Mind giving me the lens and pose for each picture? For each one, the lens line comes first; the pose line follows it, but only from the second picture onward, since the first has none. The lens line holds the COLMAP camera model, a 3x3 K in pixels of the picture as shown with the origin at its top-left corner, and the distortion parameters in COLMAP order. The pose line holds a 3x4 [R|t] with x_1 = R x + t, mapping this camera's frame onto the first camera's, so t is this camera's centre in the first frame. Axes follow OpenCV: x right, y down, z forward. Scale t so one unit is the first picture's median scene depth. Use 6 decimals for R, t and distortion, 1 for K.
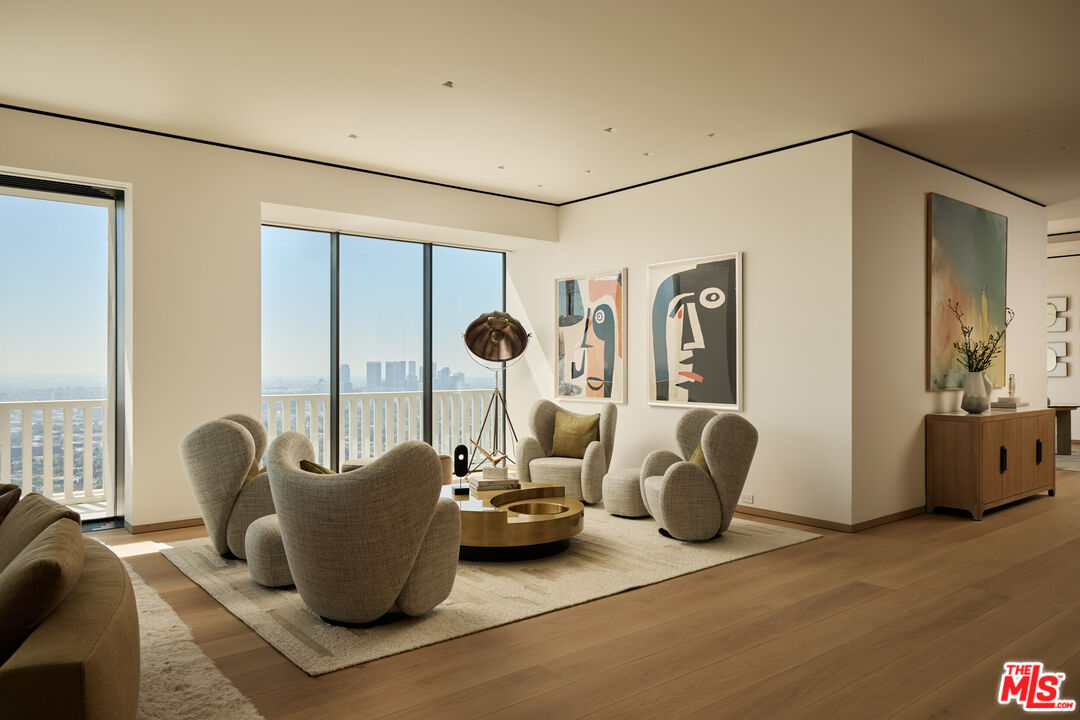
lens RADIAL K [[731.4, 0, 542.6], [0, 731.4, 362.2], [0, 0, 1]] dist [-0.008056, -0.004884]
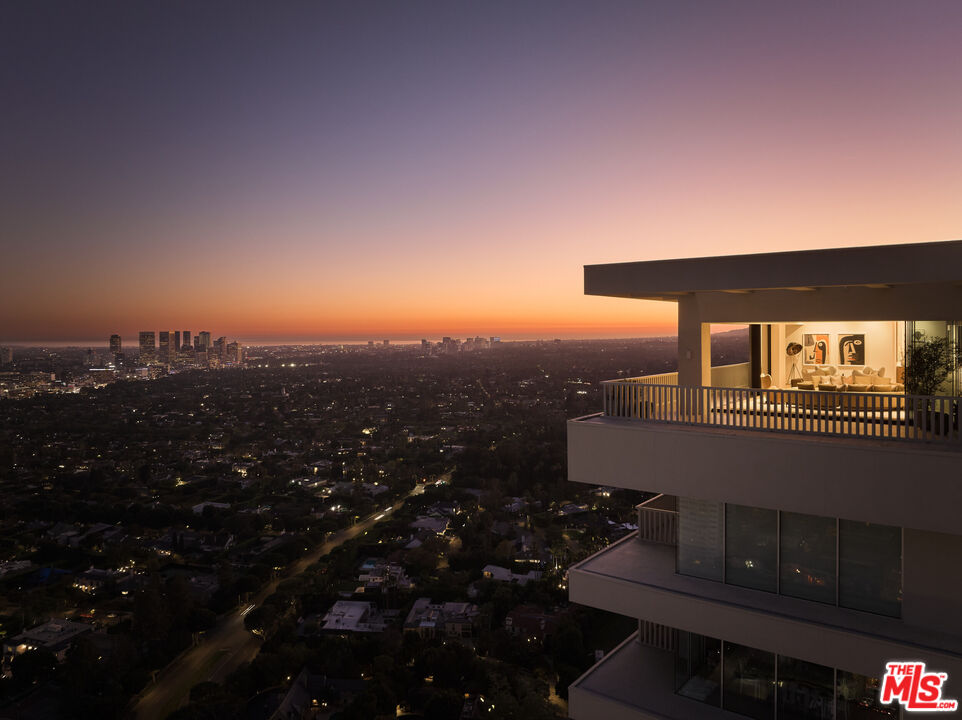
lens RADIAL K [[703.4, 0, 479.2], [0, 703.4, 358.8], [0, 0, 1]] dist [-0.010472, -0.029637]
pose [[0.961170, -0.016456, 0.275465, -2.879486], [0.004863, 0.999076, 0.042714, -0.160835], [-0.275914, -0.039716, 0.960362, -2.276122]]
